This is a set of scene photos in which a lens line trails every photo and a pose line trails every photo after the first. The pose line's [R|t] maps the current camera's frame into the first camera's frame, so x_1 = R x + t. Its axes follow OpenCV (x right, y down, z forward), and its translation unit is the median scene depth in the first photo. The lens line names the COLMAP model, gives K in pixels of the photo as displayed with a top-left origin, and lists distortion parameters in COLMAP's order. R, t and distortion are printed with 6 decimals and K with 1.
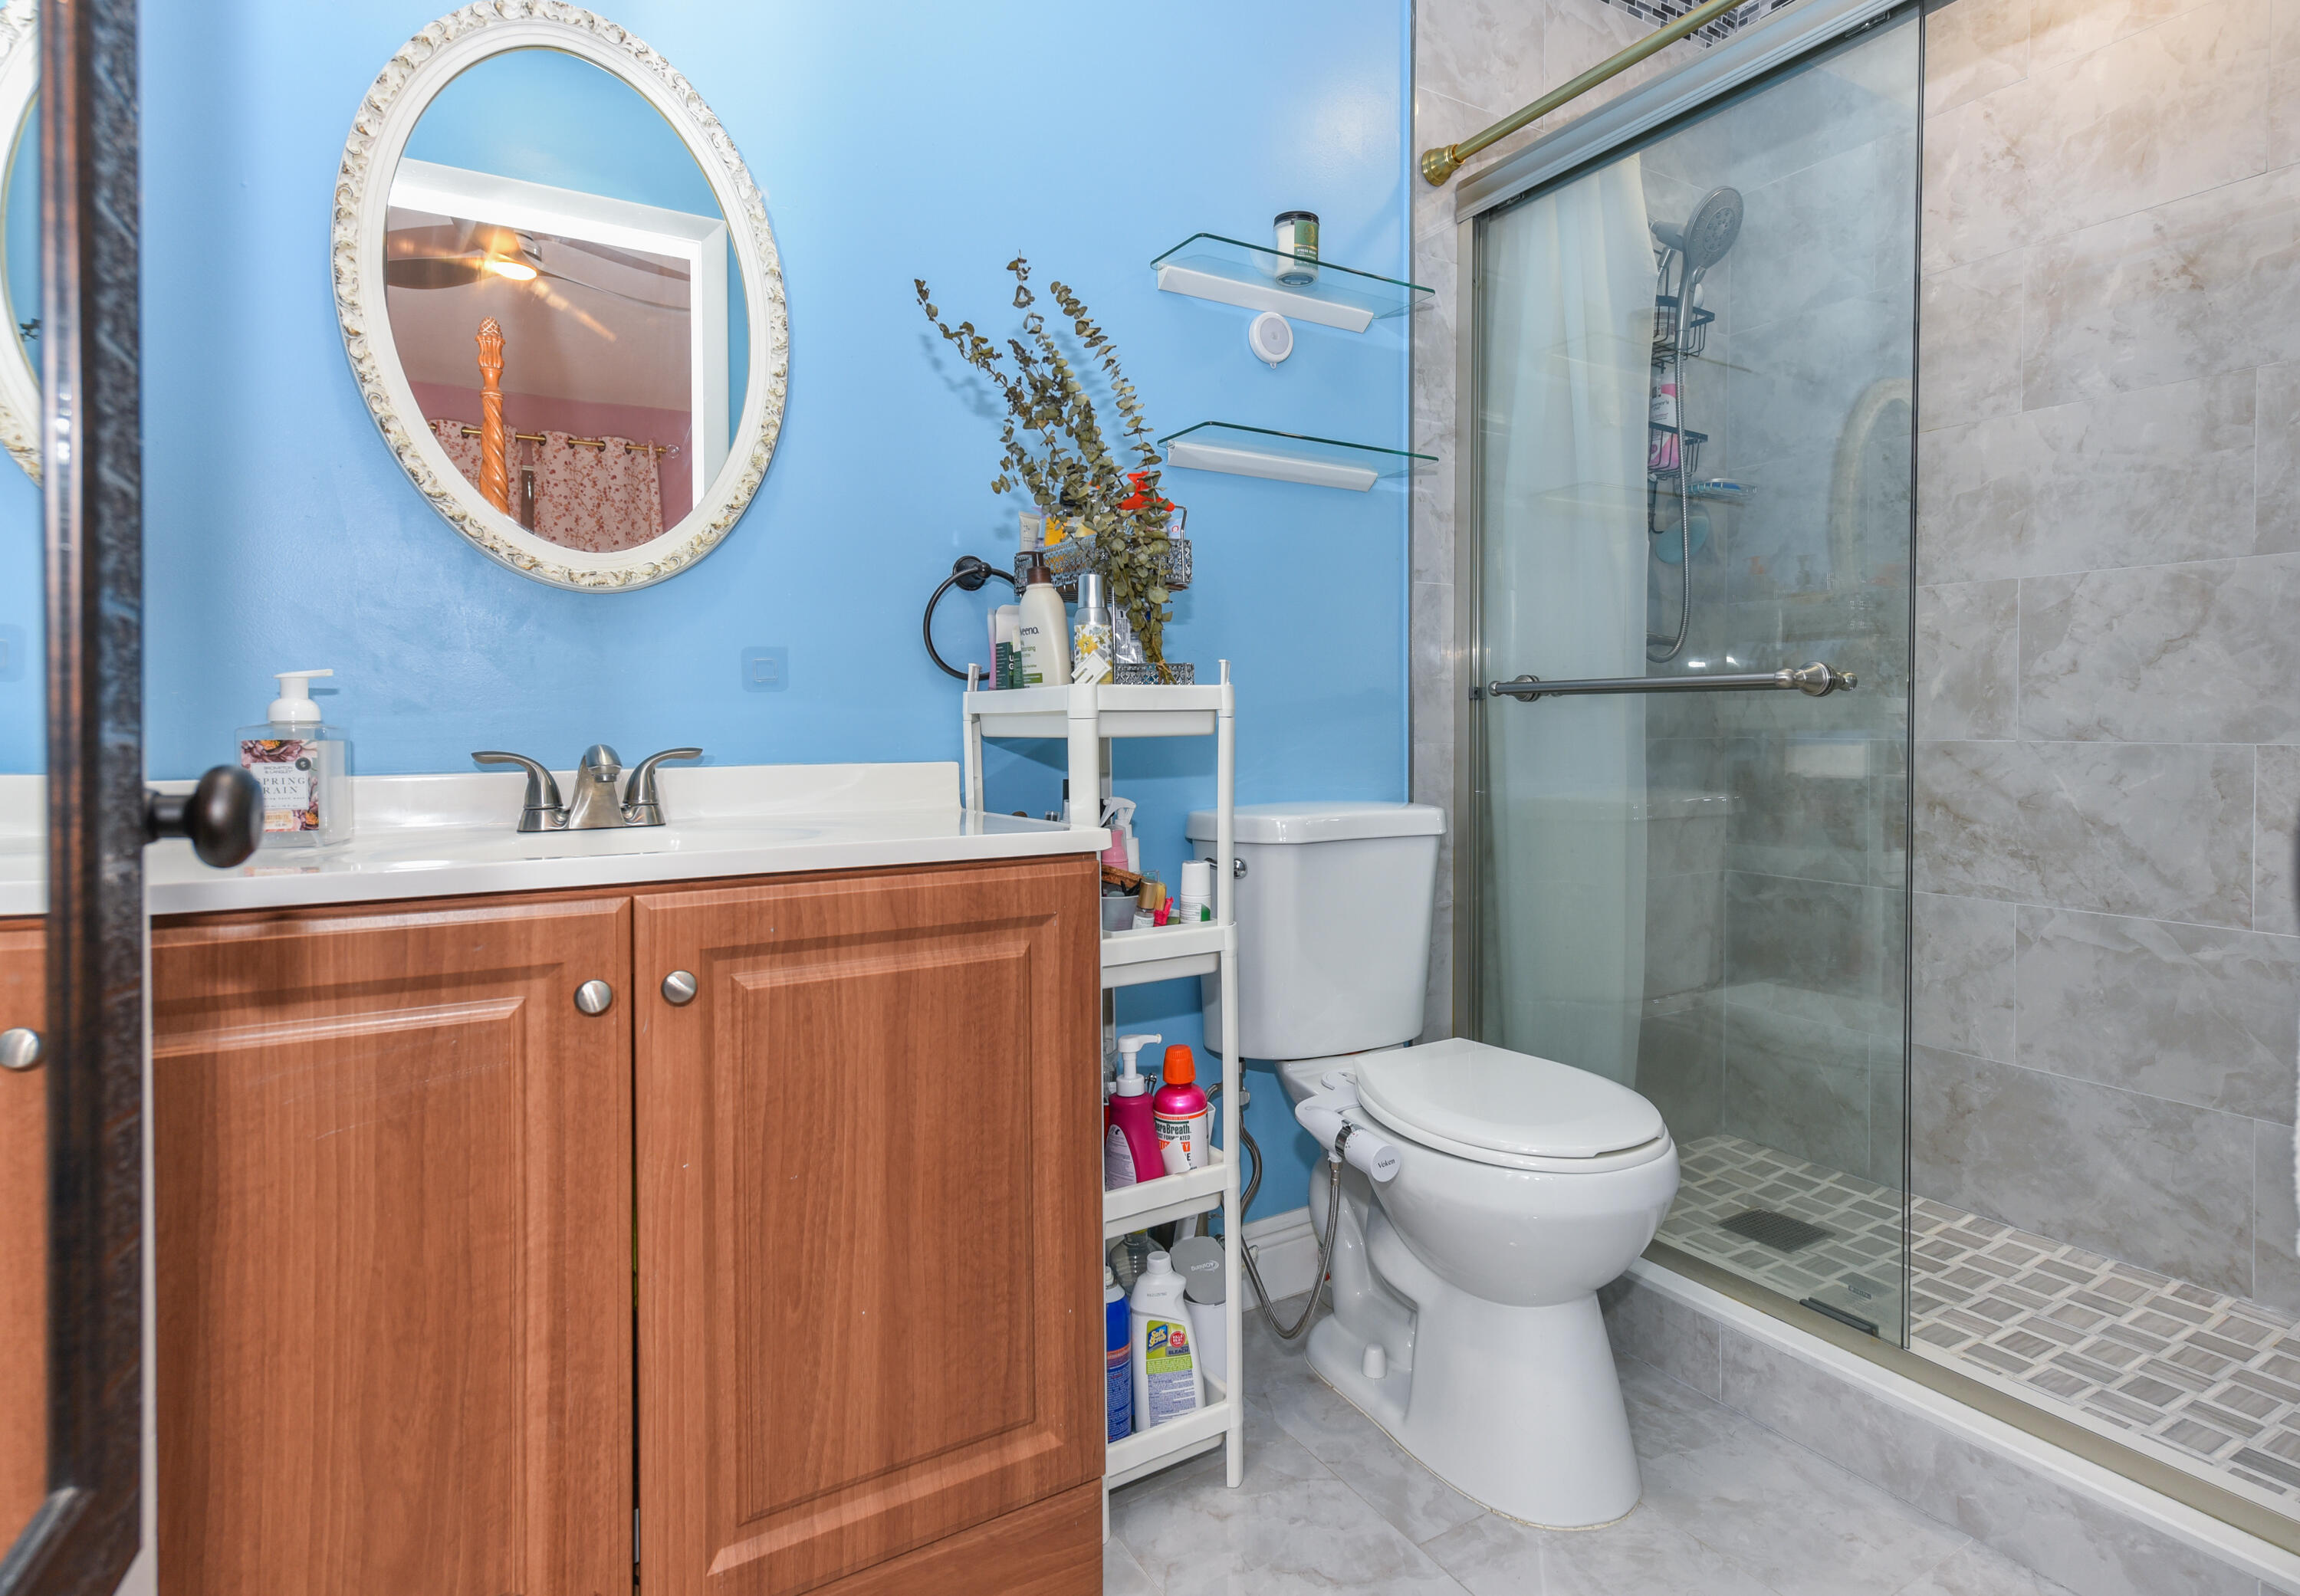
lens RADIAL K [[1169.7, 0, 1212.6], [0, 1169.7, 774.8], [0, 0, 1]] dist [0.012888, -0.000250]
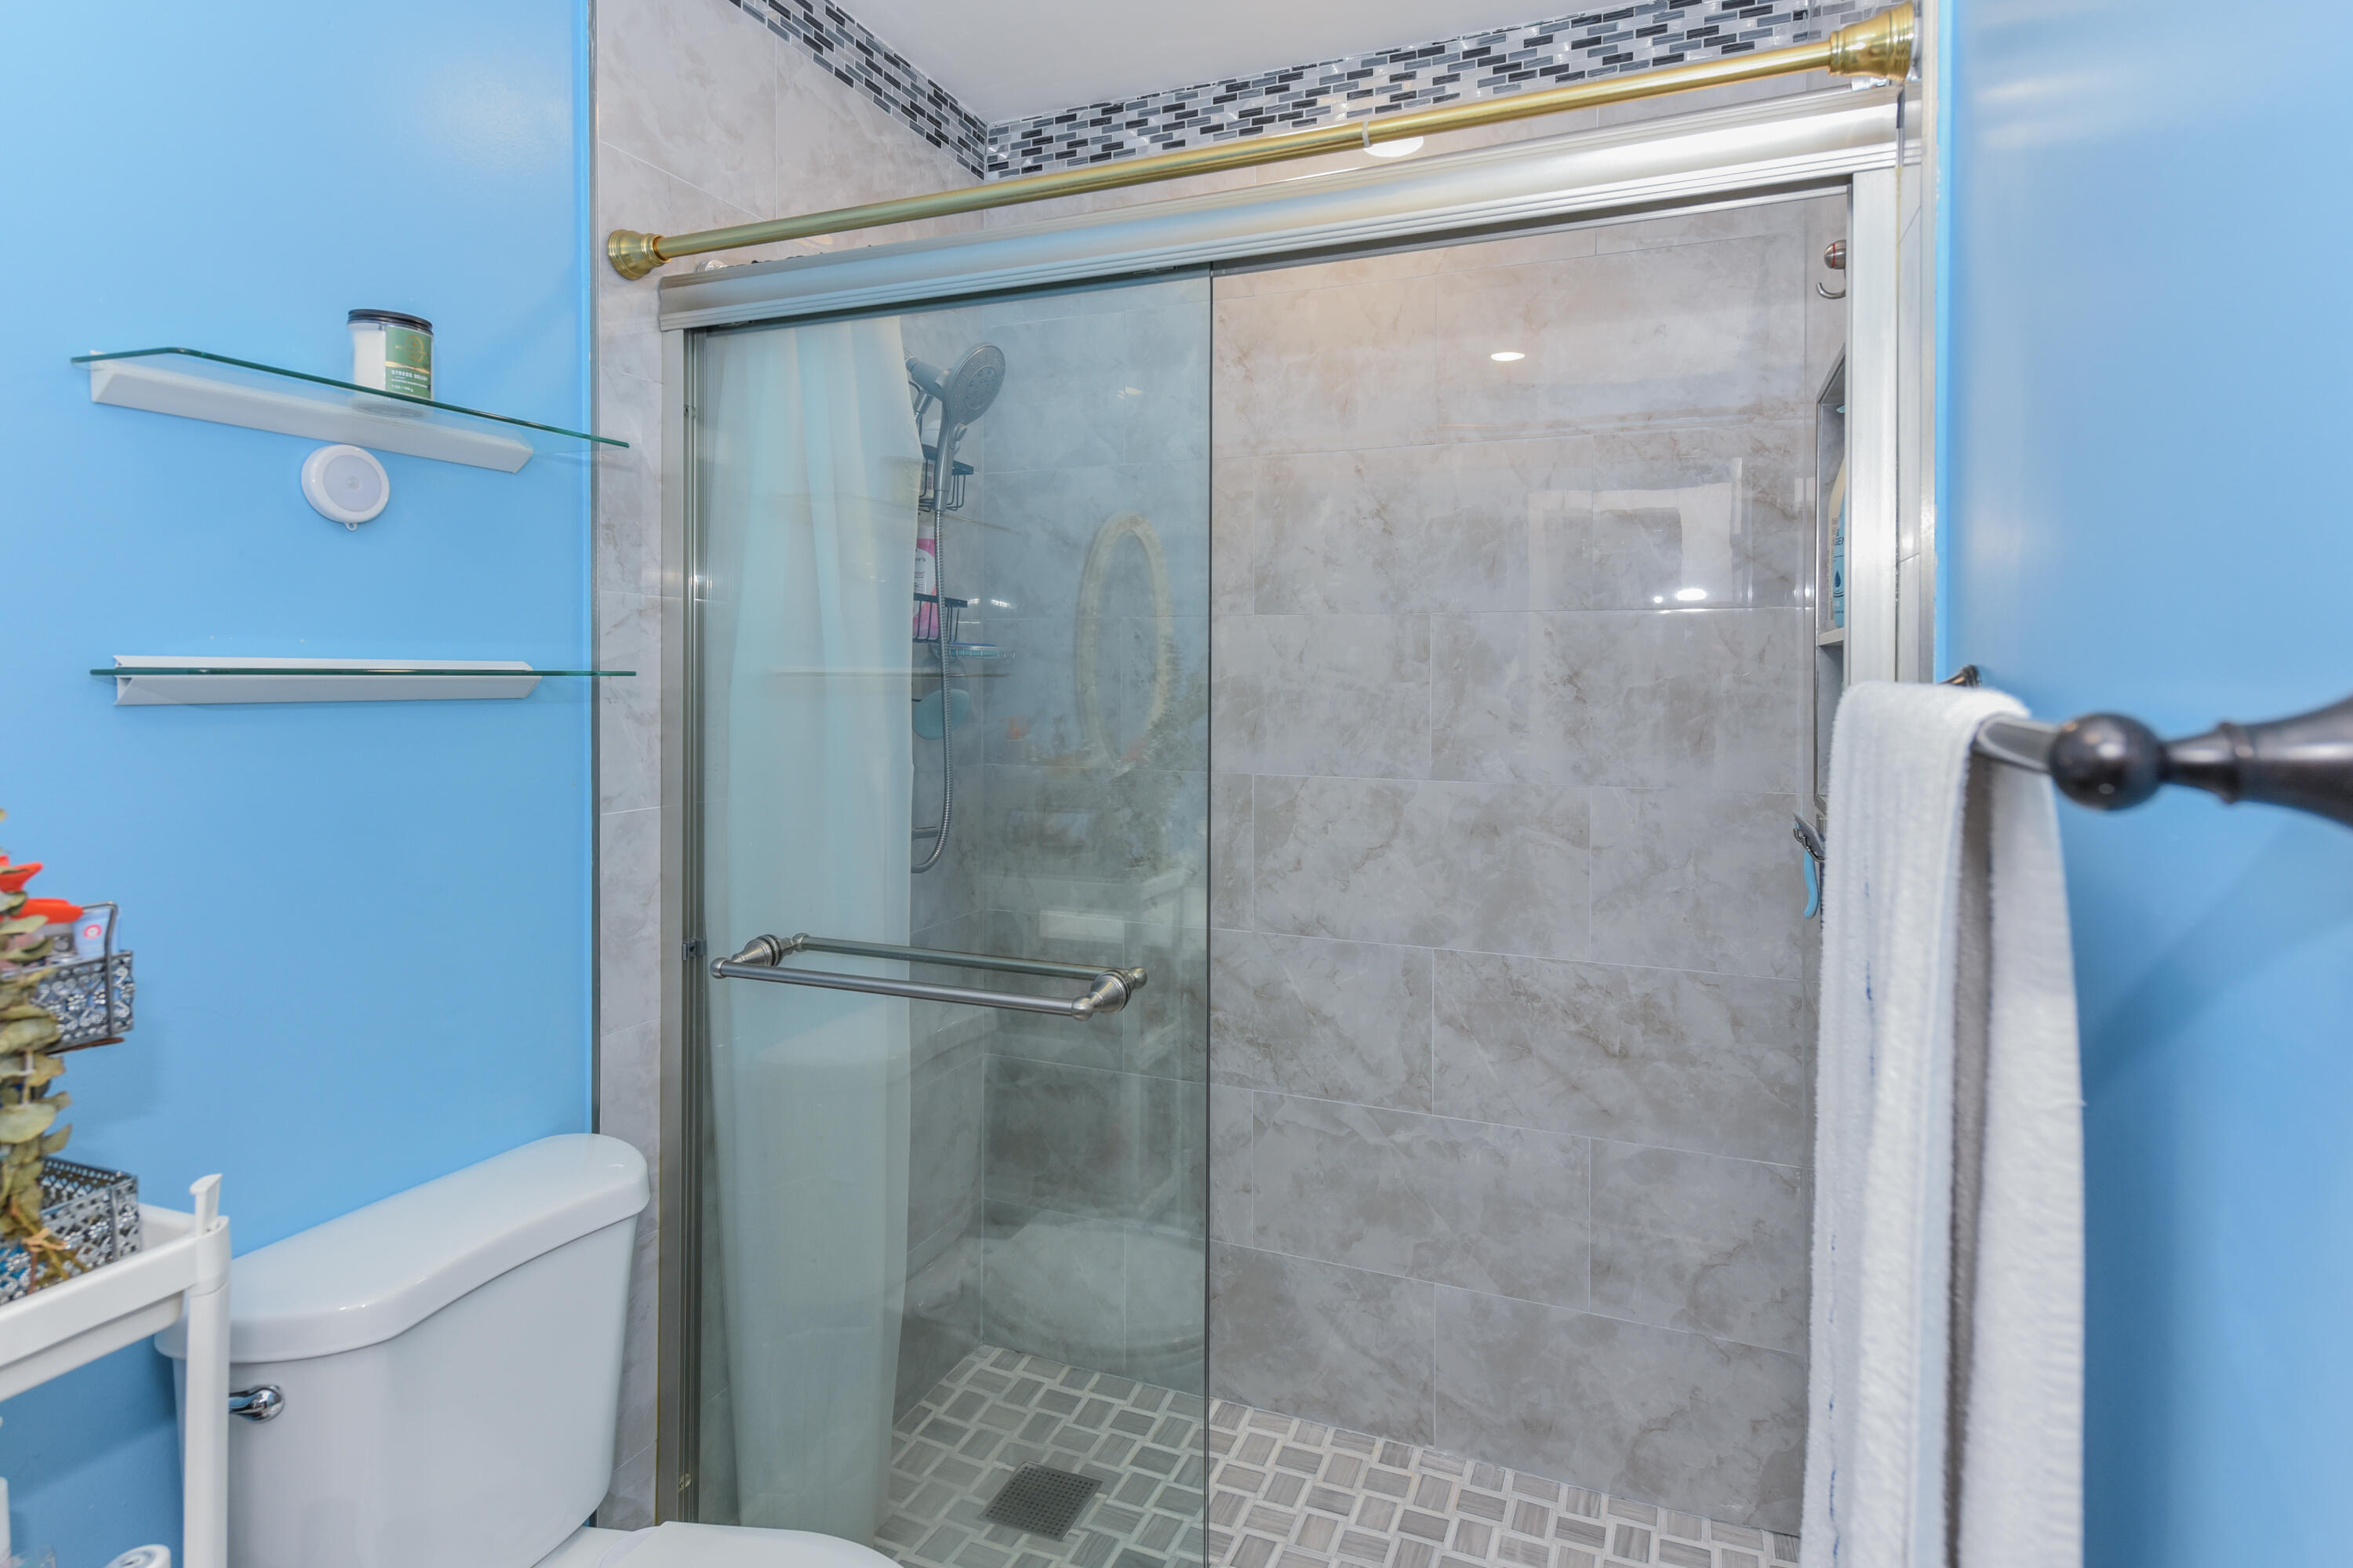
lens RADIAL K [[1180.4, 0, 1171.0], [0, 1180.4, 683.3], [0, 0, 1]] dist [0.020135, 0.000273]
pose [[0.819810, 0.000889, 0.572635, 0.043581], [0.012246, 0.999743, -0.019085, -0.235071], [-0.572504, 0.022659, 0.819589, 0.209105]]
